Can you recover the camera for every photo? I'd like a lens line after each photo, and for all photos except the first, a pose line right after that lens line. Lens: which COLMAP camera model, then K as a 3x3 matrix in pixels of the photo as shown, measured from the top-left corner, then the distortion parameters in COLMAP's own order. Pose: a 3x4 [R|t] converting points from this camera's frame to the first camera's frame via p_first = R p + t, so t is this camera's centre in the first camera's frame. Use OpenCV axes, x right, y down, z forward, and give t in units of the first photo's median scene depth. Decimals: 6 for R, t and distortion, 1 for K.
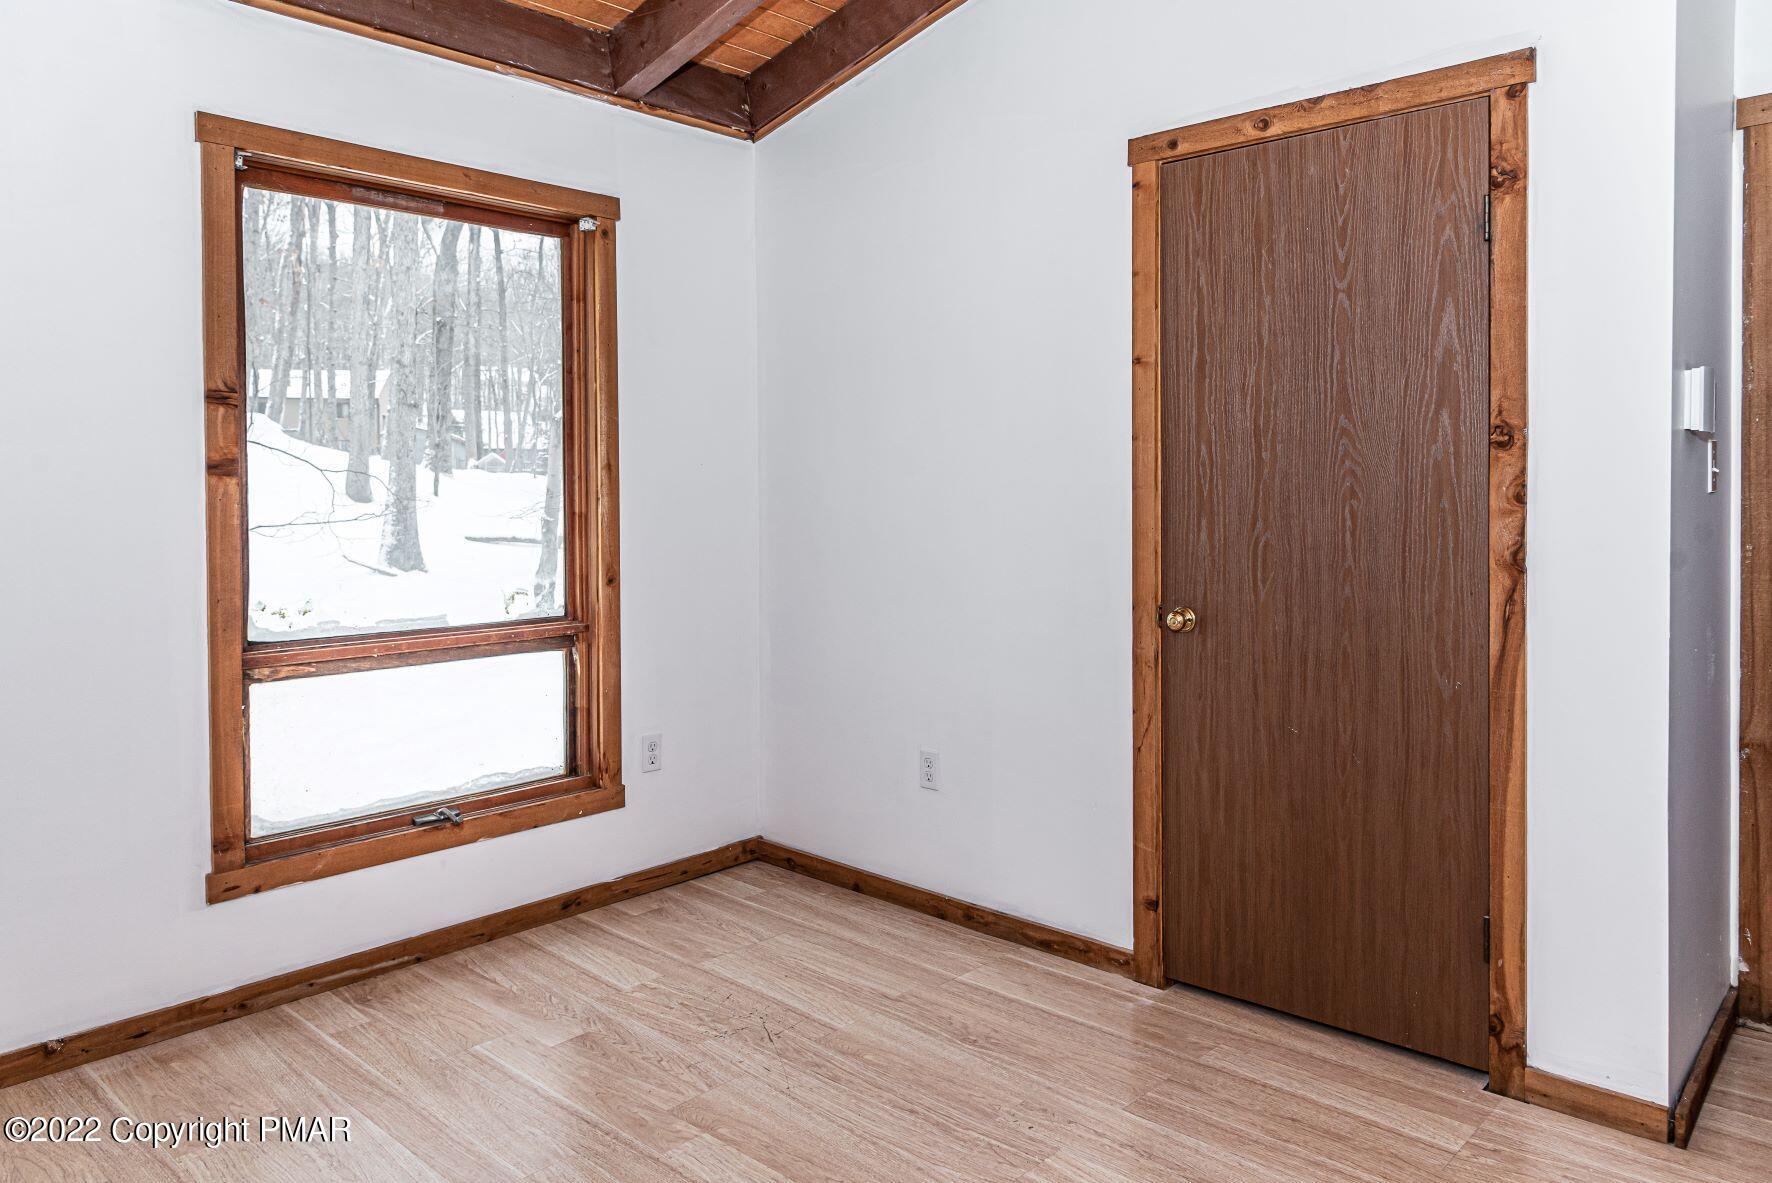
lens RADIAL K [[1214.6, 0, 890.8], [0, 1214.6, 512.7], [0, 0, 1]] dist [0.001876, -0.003785]
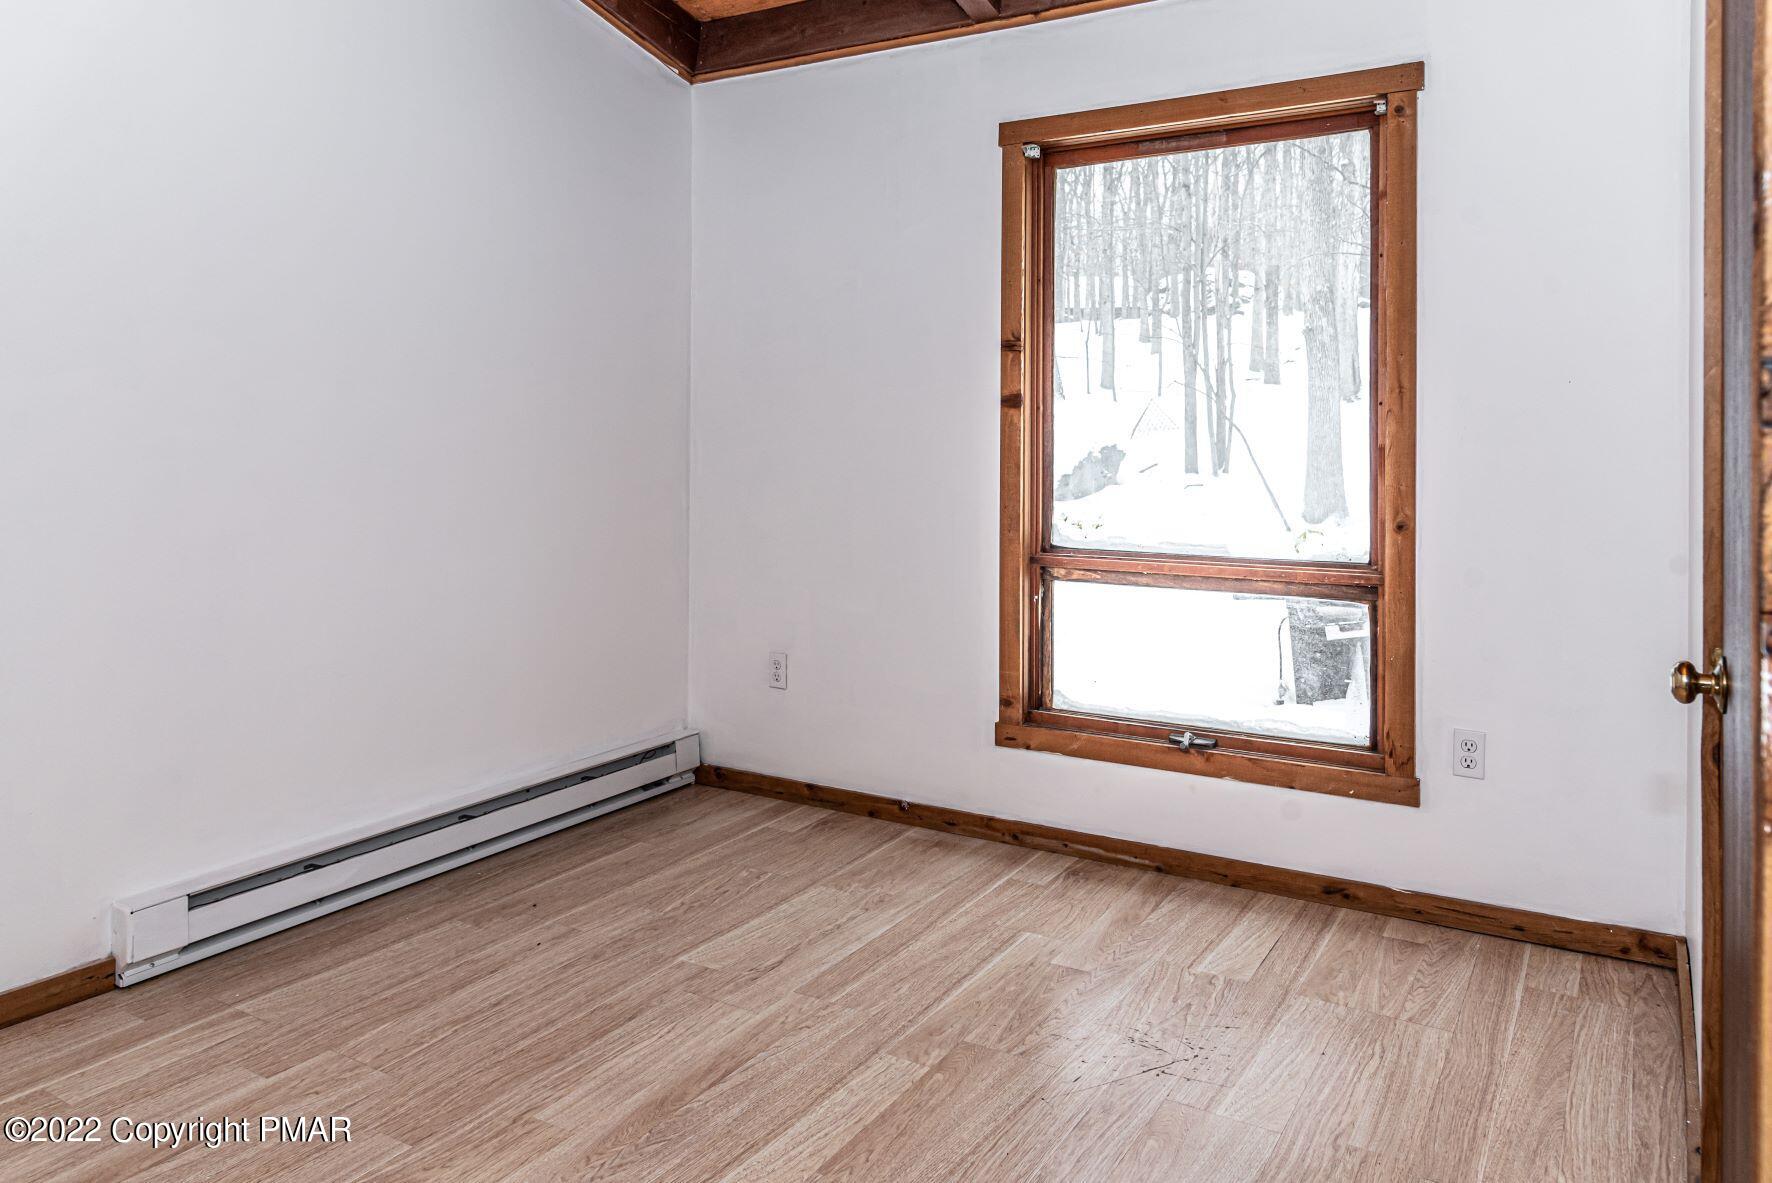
lens RADIAL K [[1223.7, 0, 891.3], [0, 1223.7, 441.2], [0, 0, 1]] dist [0.001110, -0.003286]
pose [[0.194532, 0.009620, -0.980849, 0.603486], [-0.020559, 0.999772, 0.005728, -0.000755], [0.980681, 0.019051, 0.194685, 0.573662]]
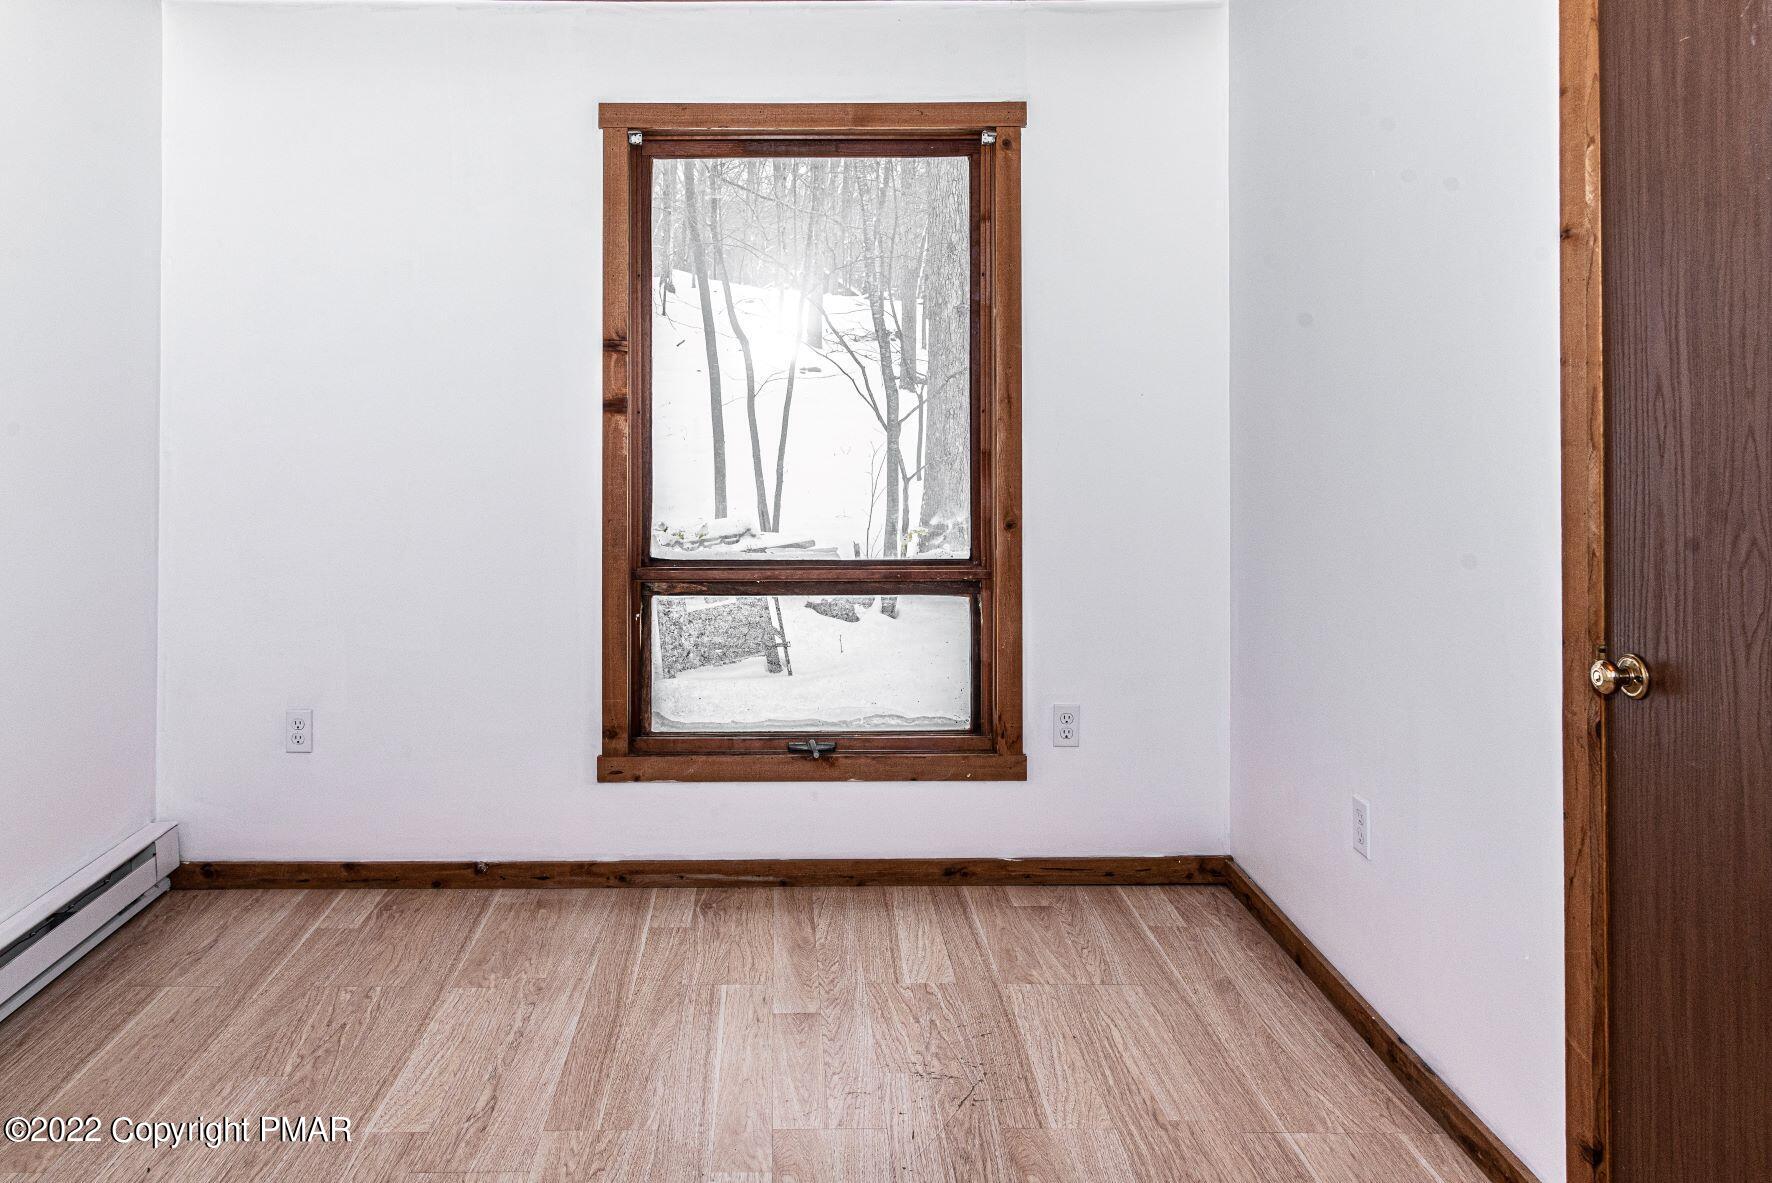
lens RADIAL K [[1233.8, 0, 778.5], [0, 1233.8, 397.6], [0, 0, 1]] dist [0.013852, -0.004389]
pose [[0.676532, 0.000813, -0.736413, 0.382624], [-0.014436, 0.999822, -0.012159, -0.029751], [0.736272, 0.018857, 0.676423, 0.288875]]
